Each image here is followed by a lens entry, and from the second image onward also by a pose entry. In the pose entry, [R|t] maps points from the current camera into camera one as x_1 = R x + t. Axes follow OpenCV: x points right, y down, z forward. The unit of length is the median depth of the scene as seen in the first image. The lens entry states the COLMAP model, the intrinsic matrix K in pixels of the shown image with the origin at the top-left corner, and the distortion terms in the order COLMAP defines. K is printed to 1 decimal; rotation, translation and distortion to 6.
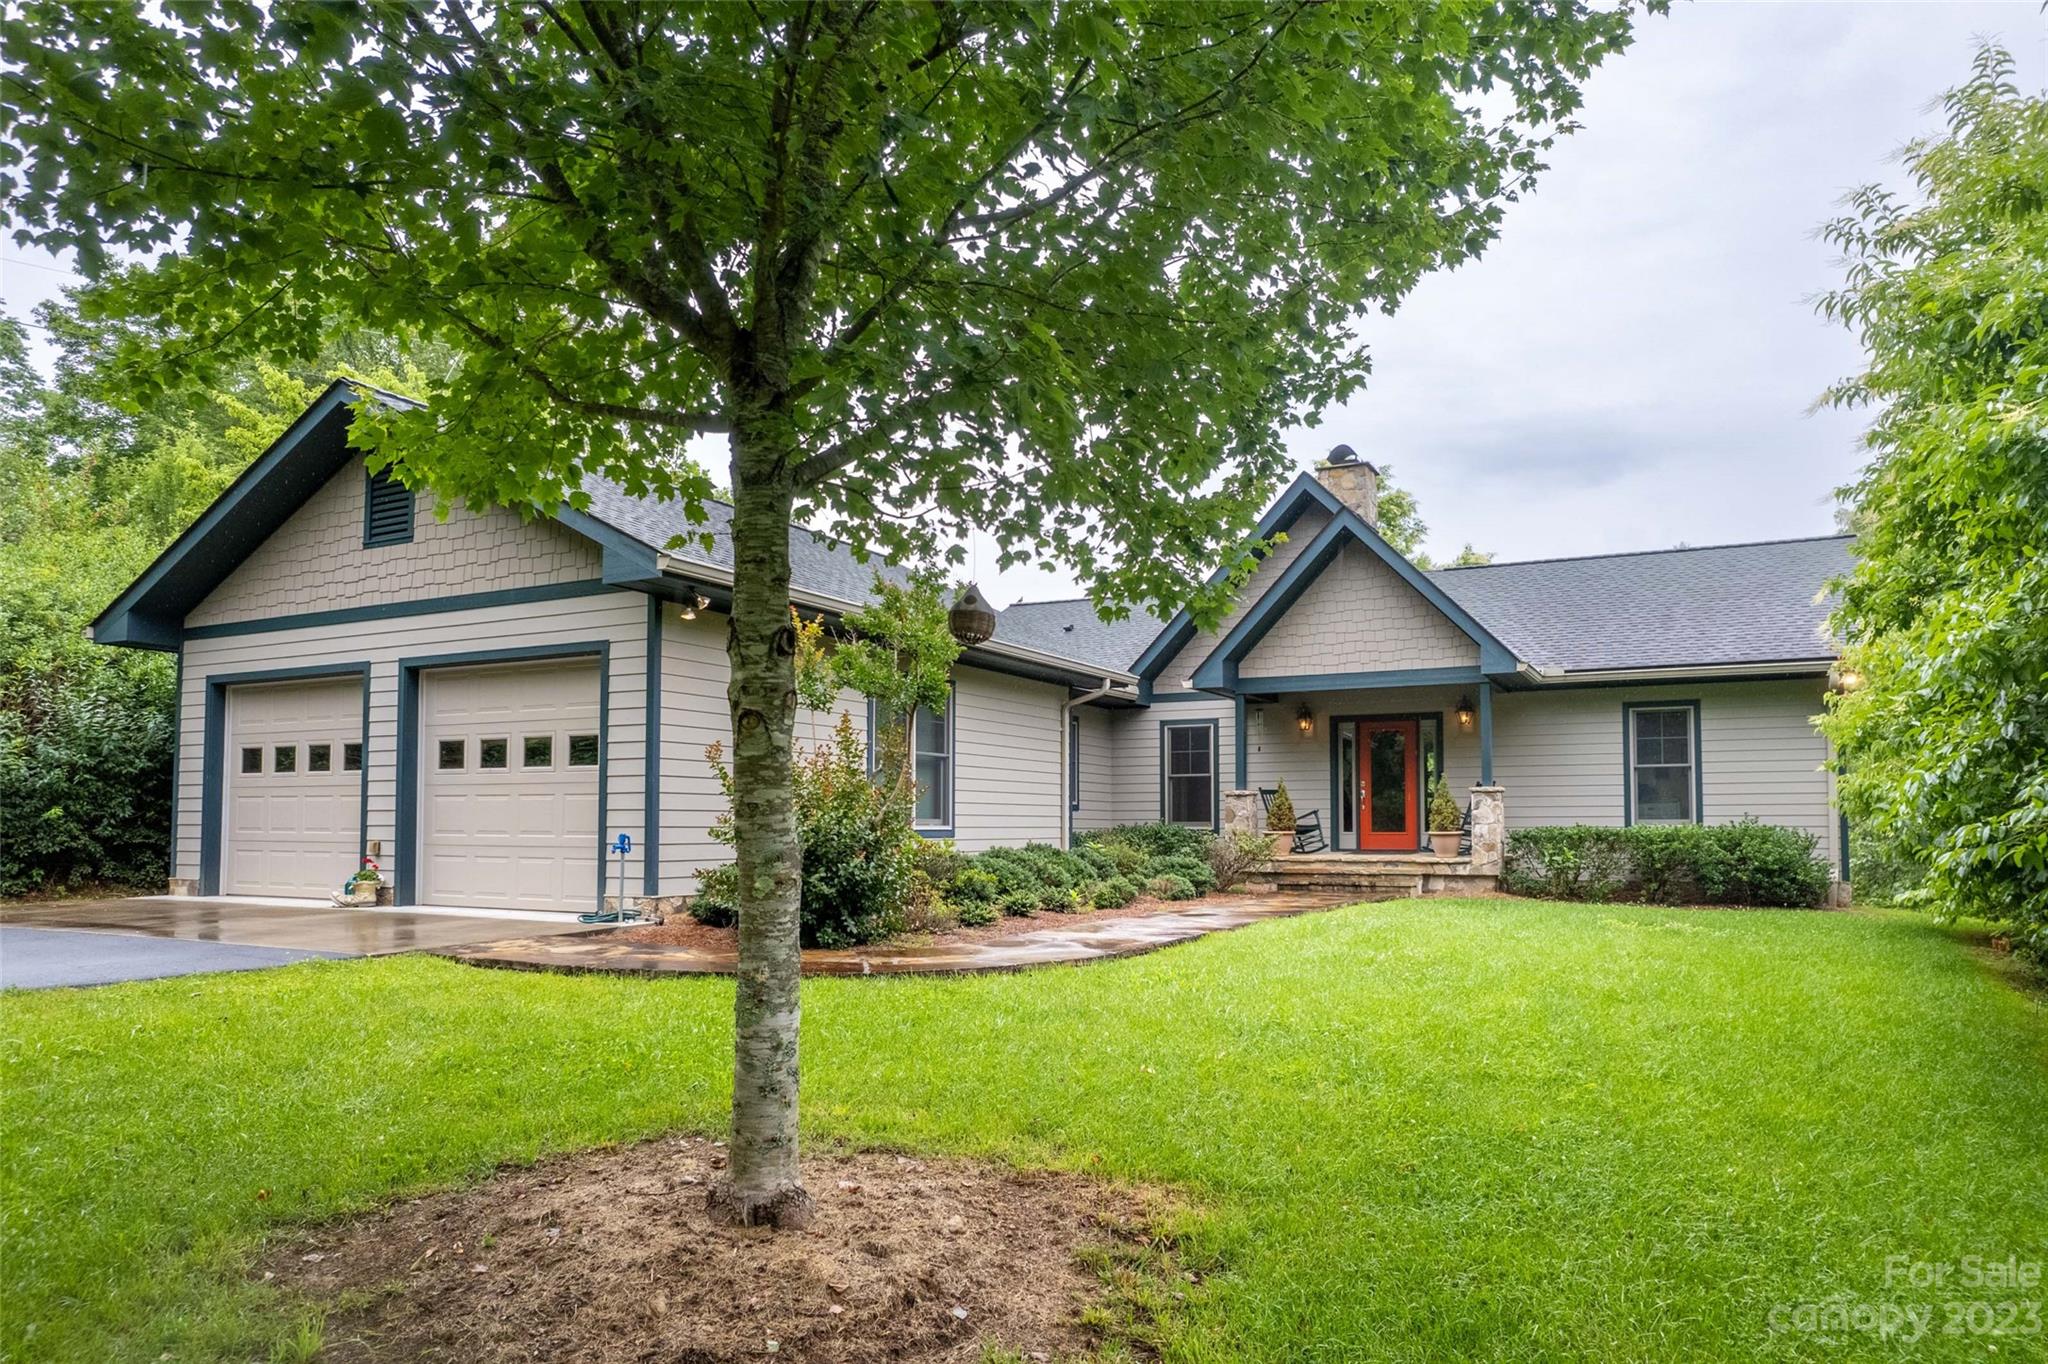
lens RADIAL K [[1327.4, 0, 1093.9], [0, 1327.4, 782.1], [0, 0, 1]] dist [-0.033483, 0.000674]
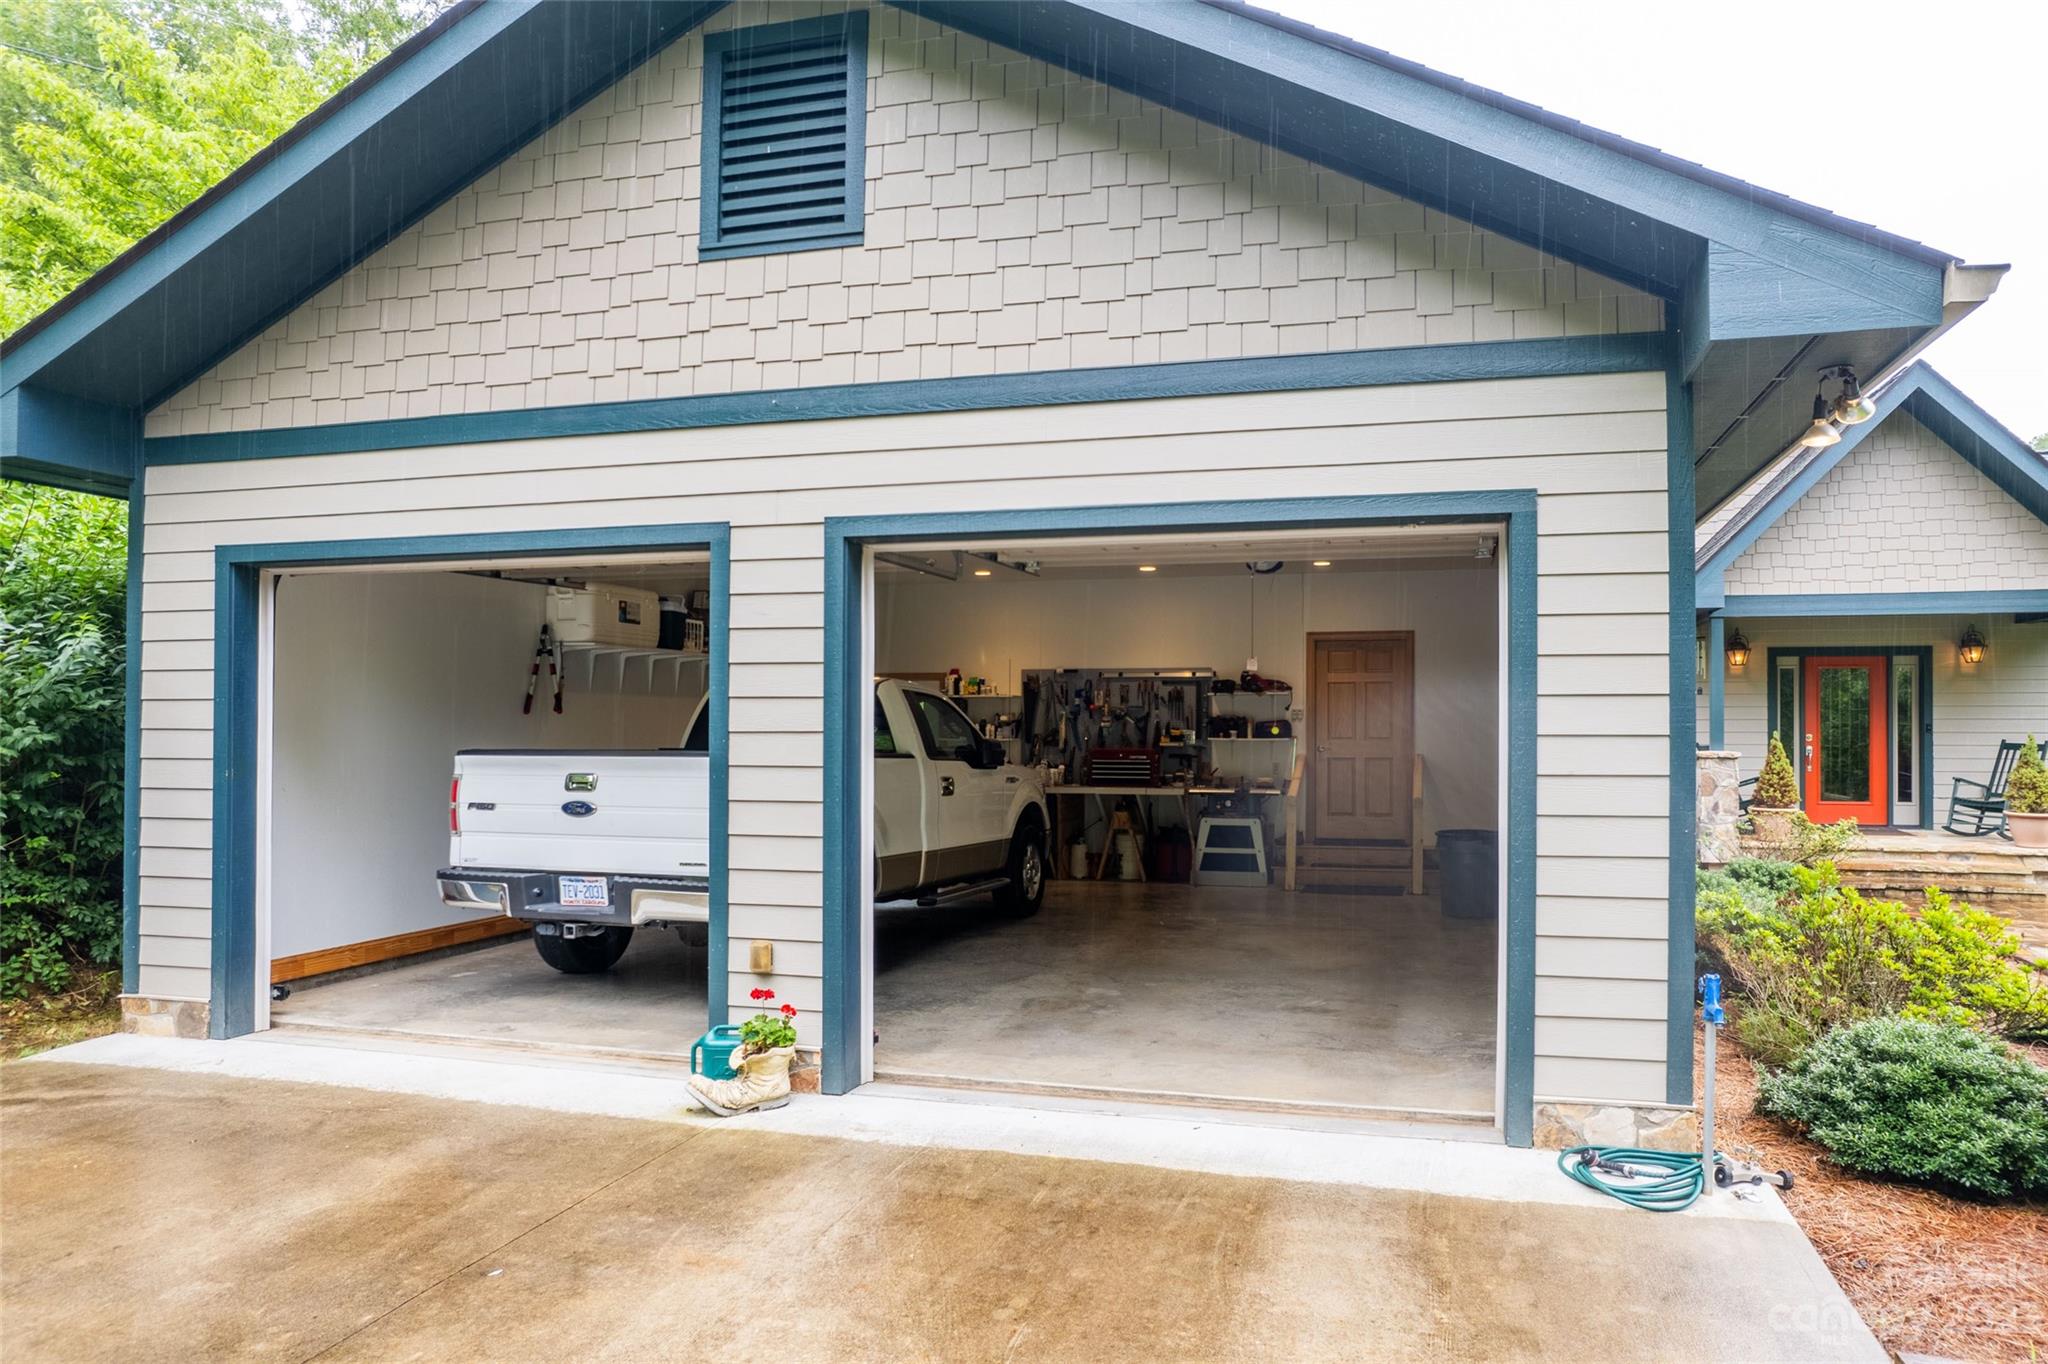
lens RADIAL K [[1305.8, 0, 1172.9], [0, 1305.8, 737.1], [0, 0, 1]] dist [-0.015292, -0.001253]
pose [[0.979838, 0.002861, 0.199775, -0.356814], [-0.010998, 0.999154, 0.039633, -0.028546], [-0.199492, -0.041031, 0.979040, 0.394851]]
